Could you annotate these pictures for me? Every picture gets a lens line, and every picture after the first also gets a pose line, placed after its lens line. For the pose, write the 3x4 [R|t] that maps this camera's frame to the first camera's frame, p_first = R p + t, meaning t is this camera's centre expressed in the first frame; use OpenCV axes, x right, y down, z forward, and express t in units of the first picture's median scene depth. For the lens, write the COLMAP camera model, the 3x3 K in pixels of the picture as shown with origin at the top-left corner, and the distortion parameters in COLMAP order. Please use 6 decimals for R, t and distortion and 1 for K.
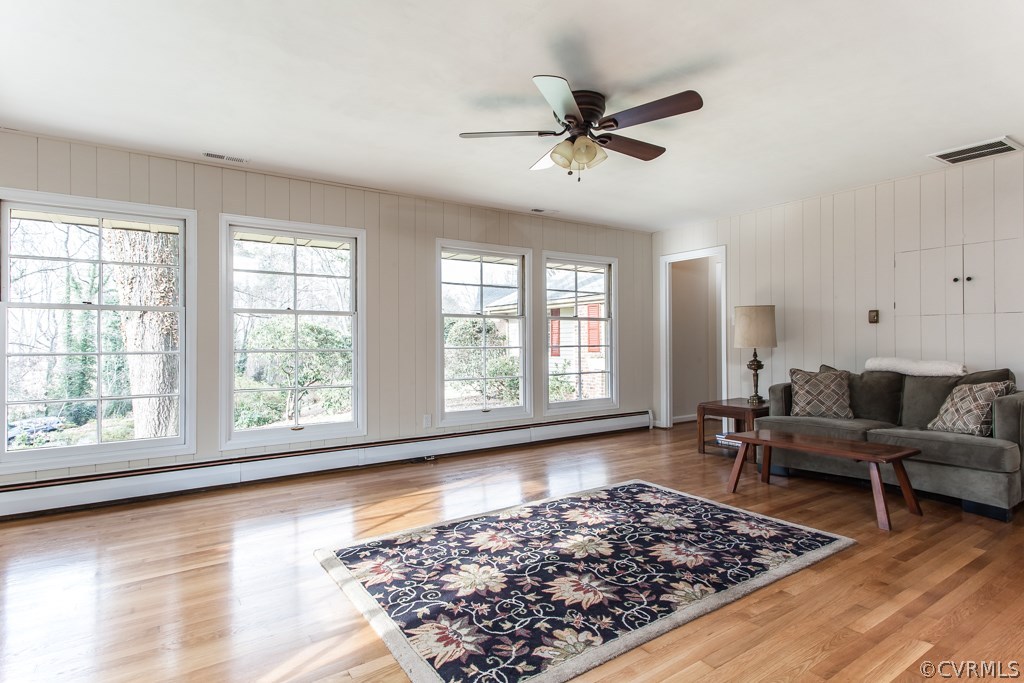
lens RADIAL K [[524.1, 0, 508.0], [0, 524.1, 341.2], [0, 0, 1]] dist [0.012294, -0.000131]
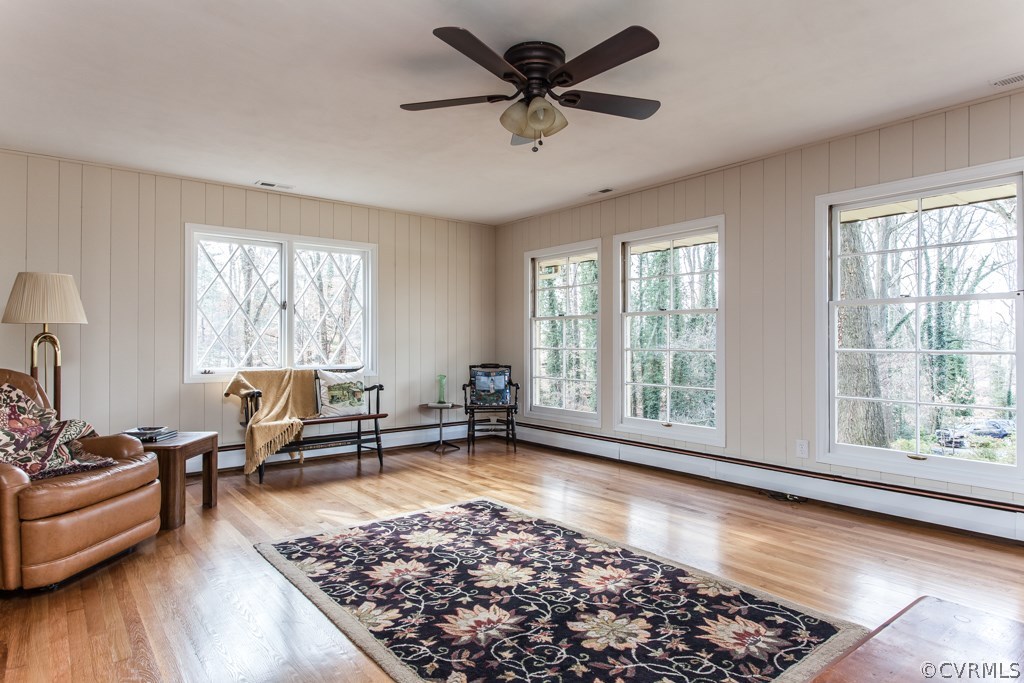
lens RADIAL K [[581.4, 0, 512.0], [0, 581.4, 341.5], [0, 0, 1]] dist [0.002880, 0.000458]
pose [[0.087038, 0.003742, -0.996198, 1.147521], [0.002136, 0.999990, 0.003943, -0.005418], [0.996203, -0.002472, 0.087030, 0.959468]]
